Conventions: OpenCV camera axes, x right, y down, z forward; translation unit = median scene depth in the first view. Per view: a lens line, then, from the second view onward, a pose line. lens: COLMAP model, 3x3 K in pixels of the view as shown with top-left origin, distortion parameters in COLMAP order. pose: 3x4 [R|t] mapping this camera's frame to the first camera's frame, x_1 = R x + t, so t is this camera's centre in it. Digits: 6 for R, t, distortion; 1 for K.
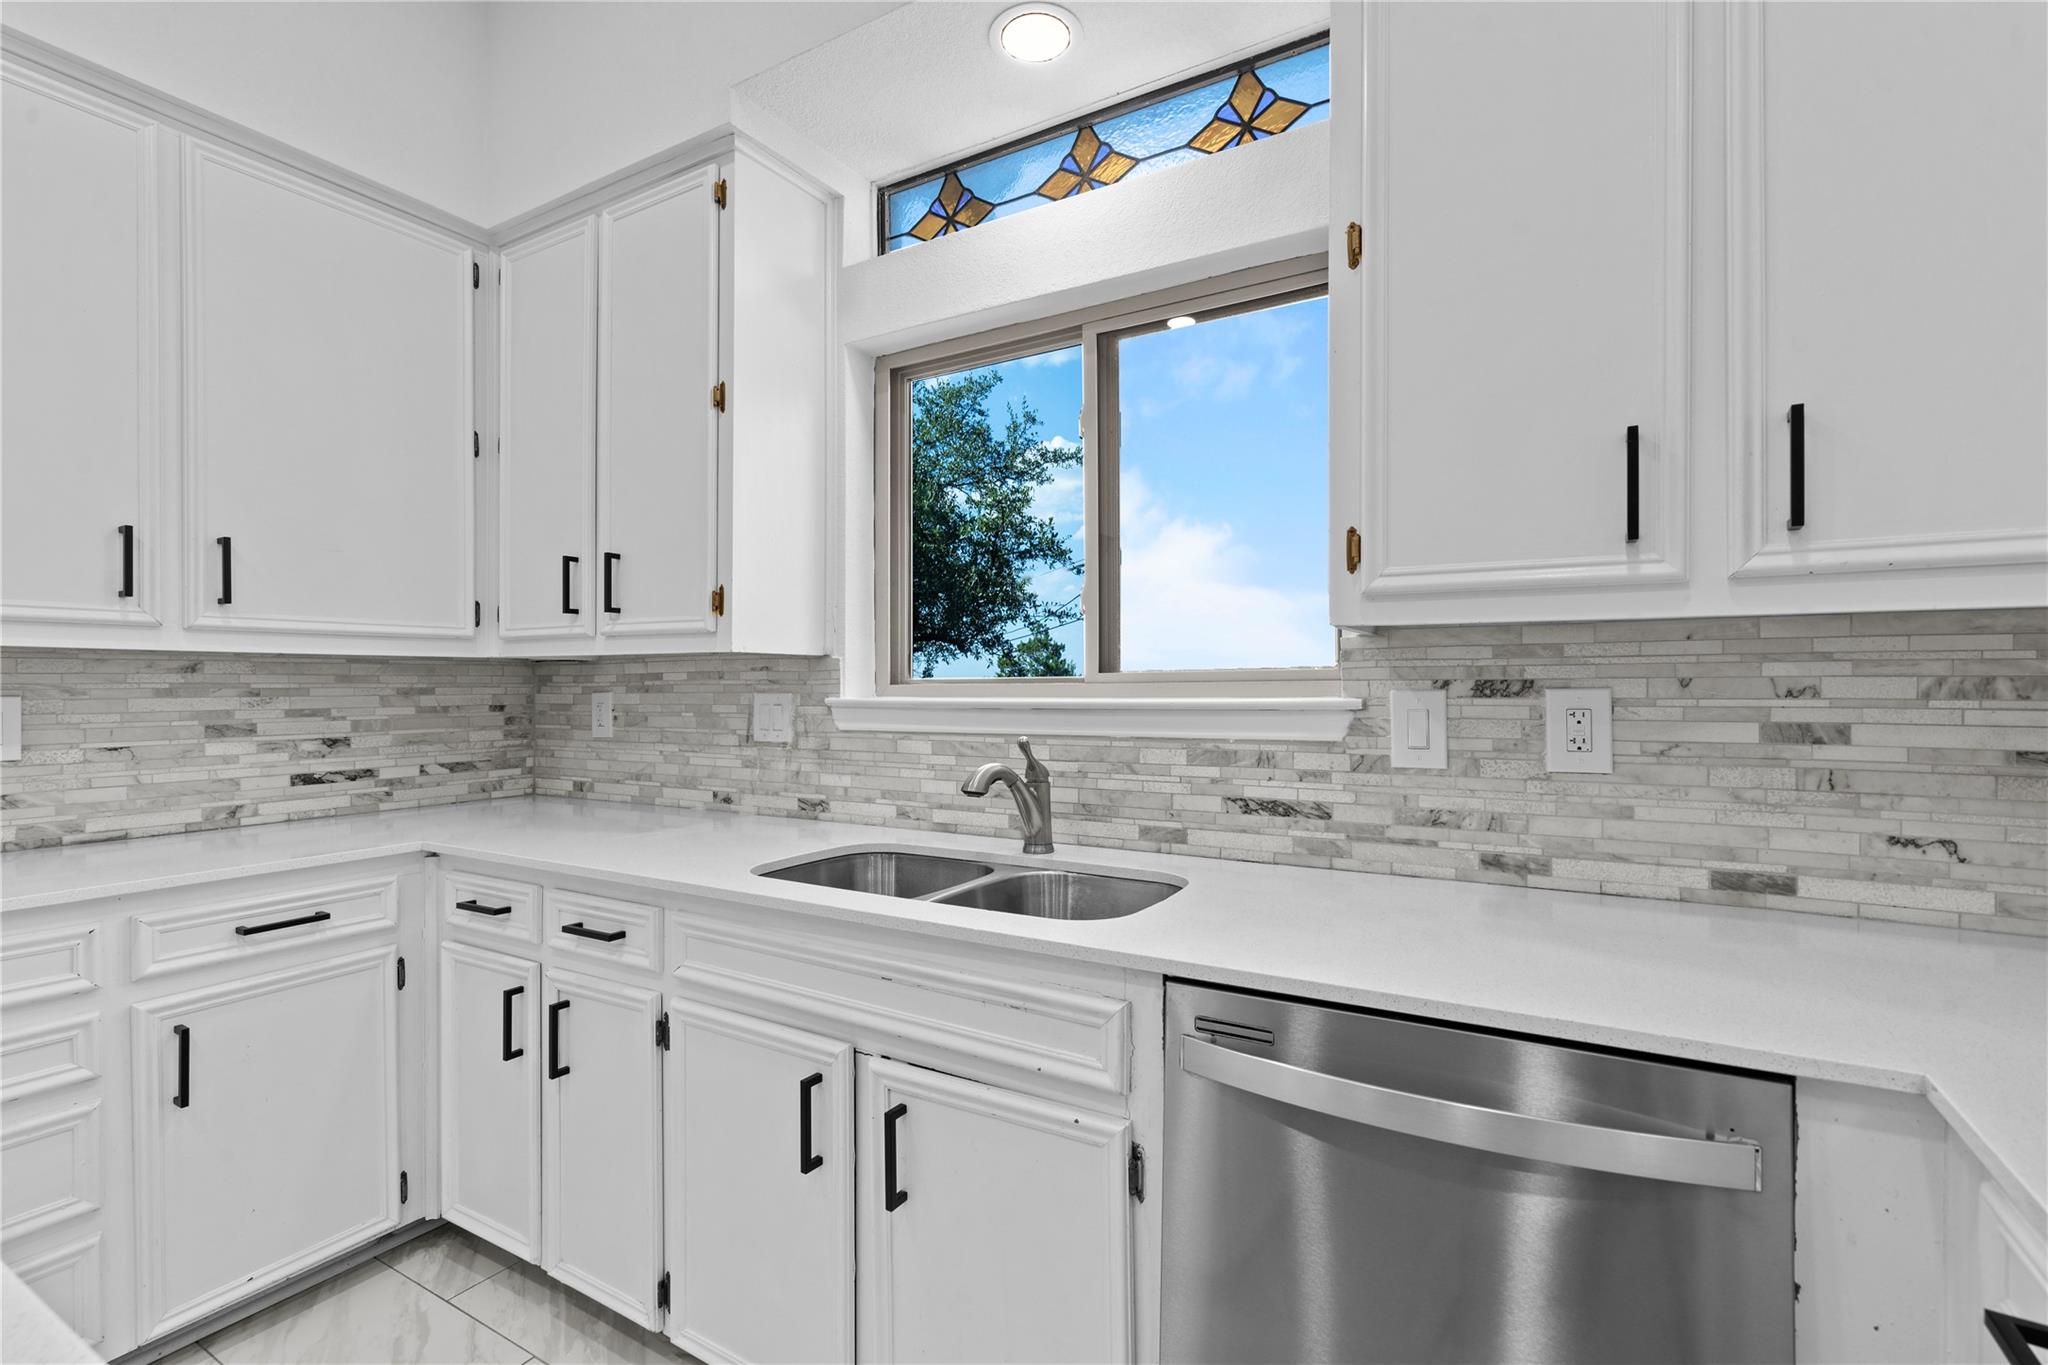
lens RADIAL K [[929.3, 0, 1017.8], [0, 929.3, 685.3], [0, 0, 1]] dist [-0.003291, 0.001680]
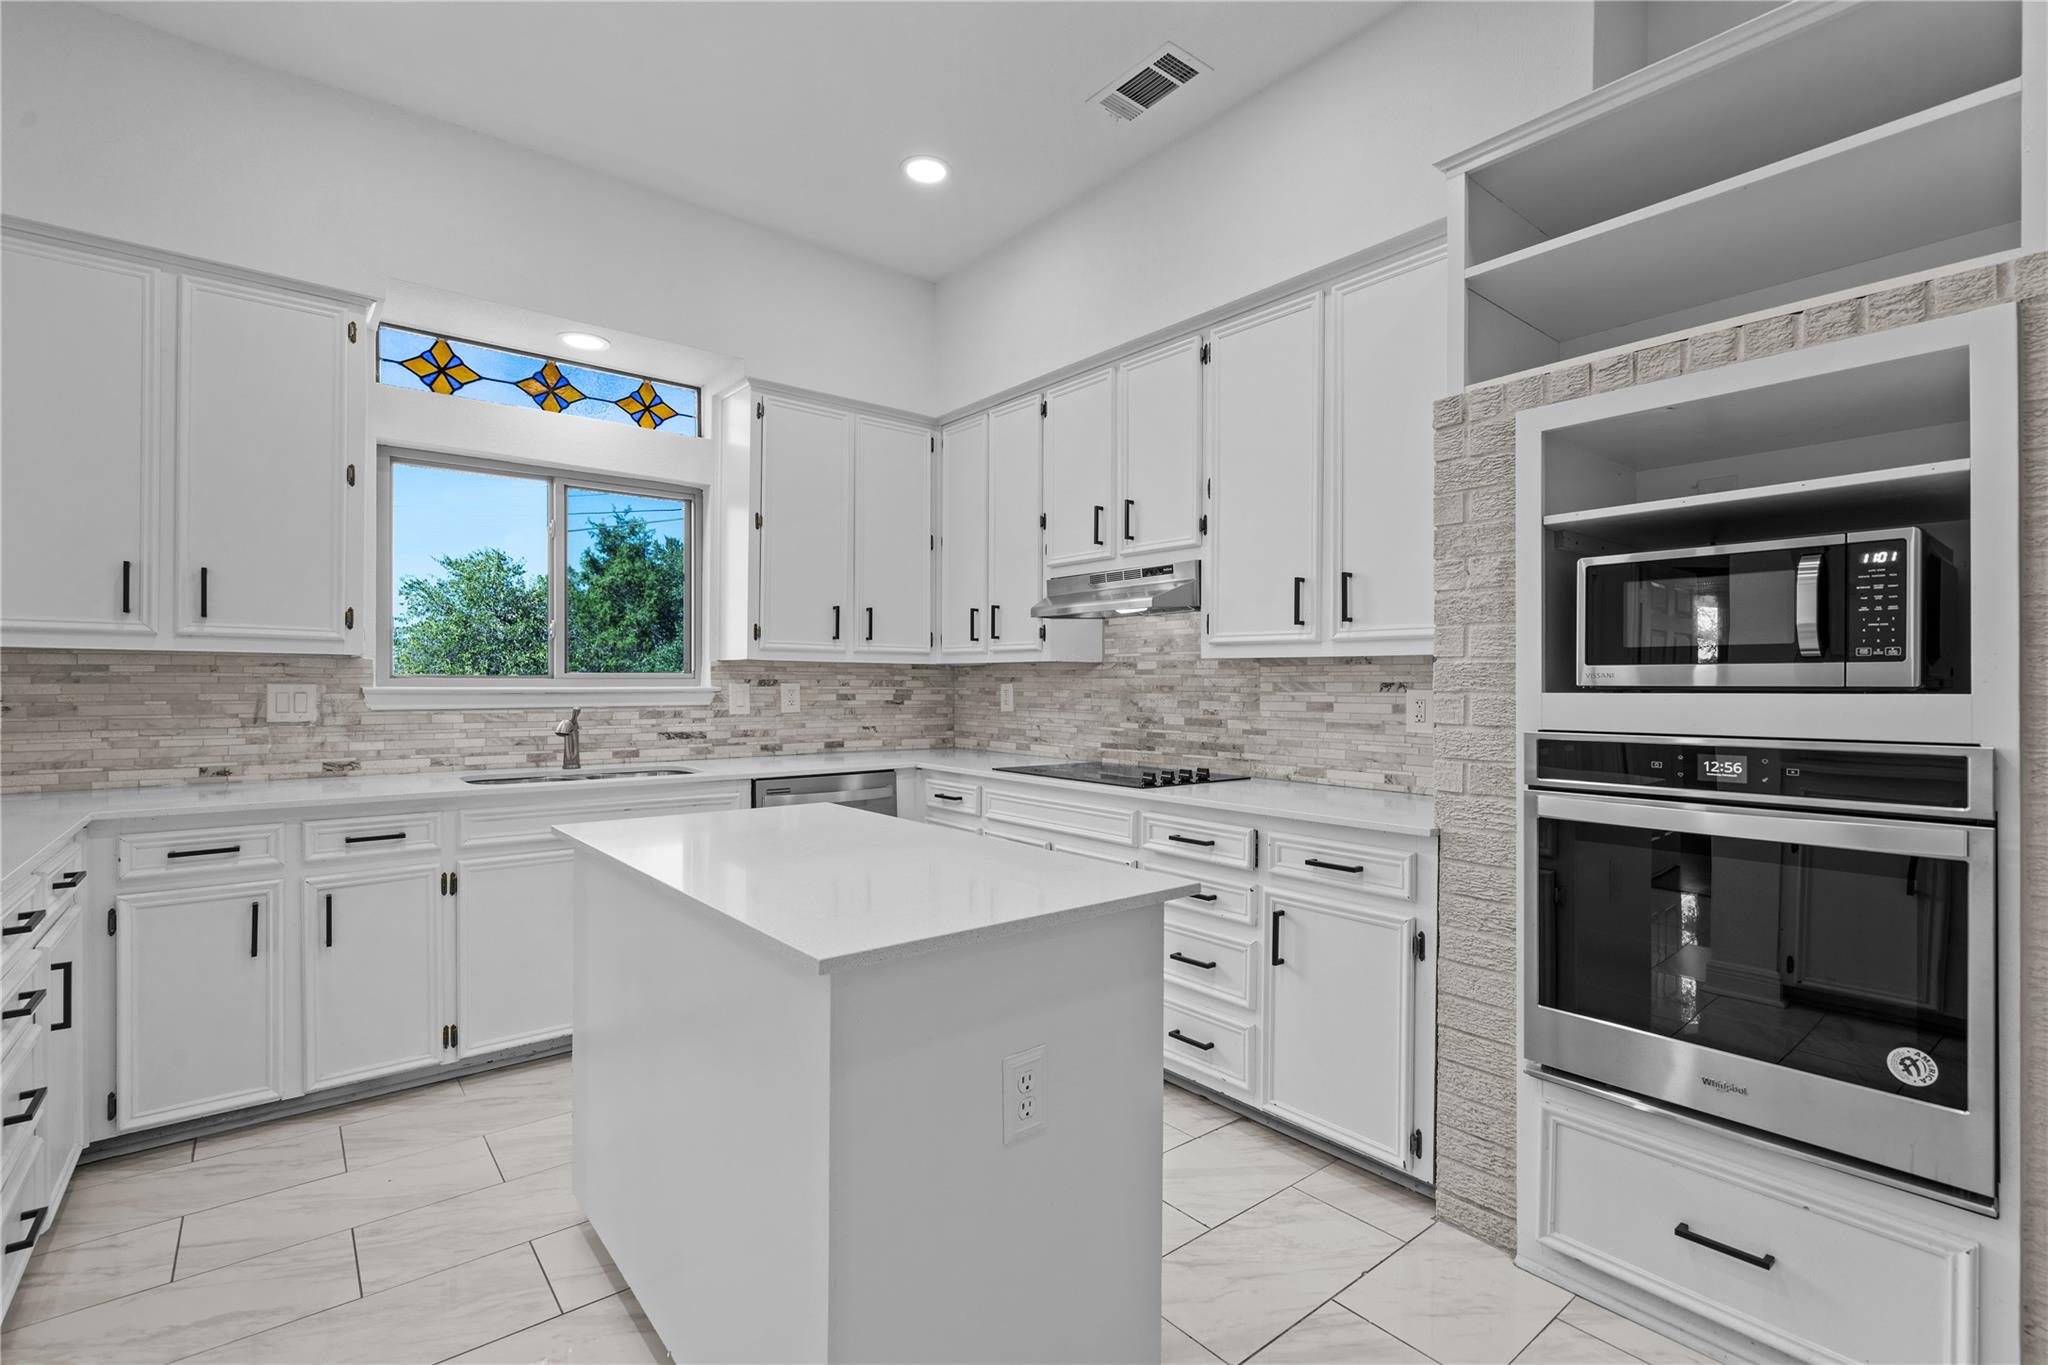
lens RADIAL K [[929.3, 0, 1025.4], [0, 929.3, 684.3], [0, 0, 1]] dist [-0.003291, 0.001680]
pose [[0.339847, 0.002158, 0.940478, -1.577296], [-0.008061, 0.999967, 0.000618, 0.000046], [-0.940446, -0.007791, 0.339853, -0.550856]]
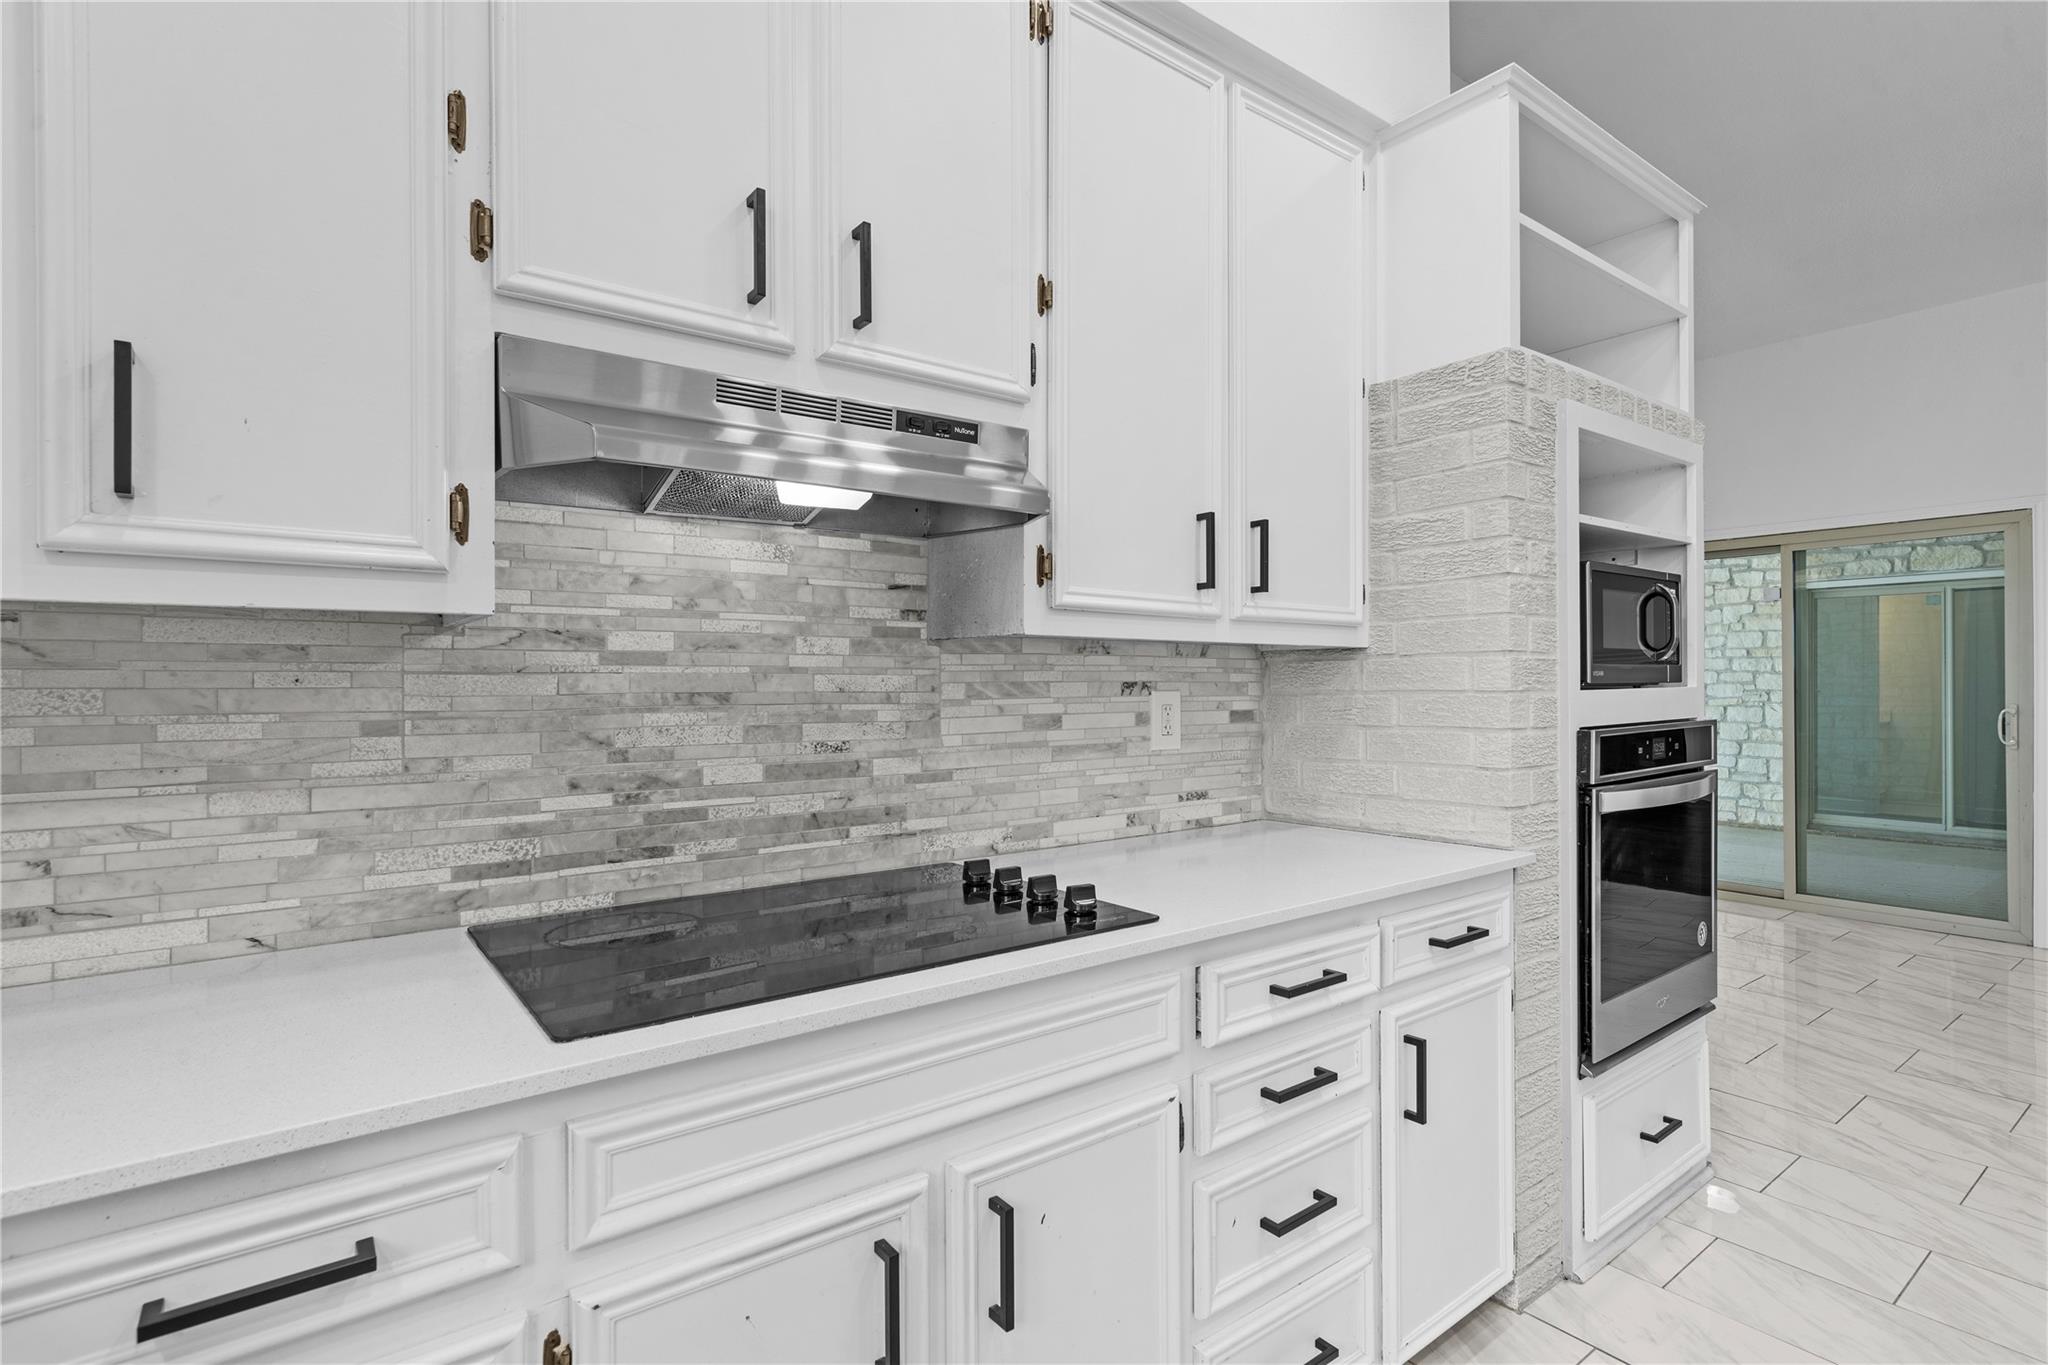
lens RADIAL K [[984.5, 0, 1017.1], [0, 984.5, 685.5], [0, 0, 1]] dist [-0.000679, 0.001988]
pose [[-0.926154, 0.005897, 0.377100, -0.087642], [0.005730, 0.999982, -0.001564, -0.001545], [-0.377103, 0.000712, -0.926171, 0.629322]]
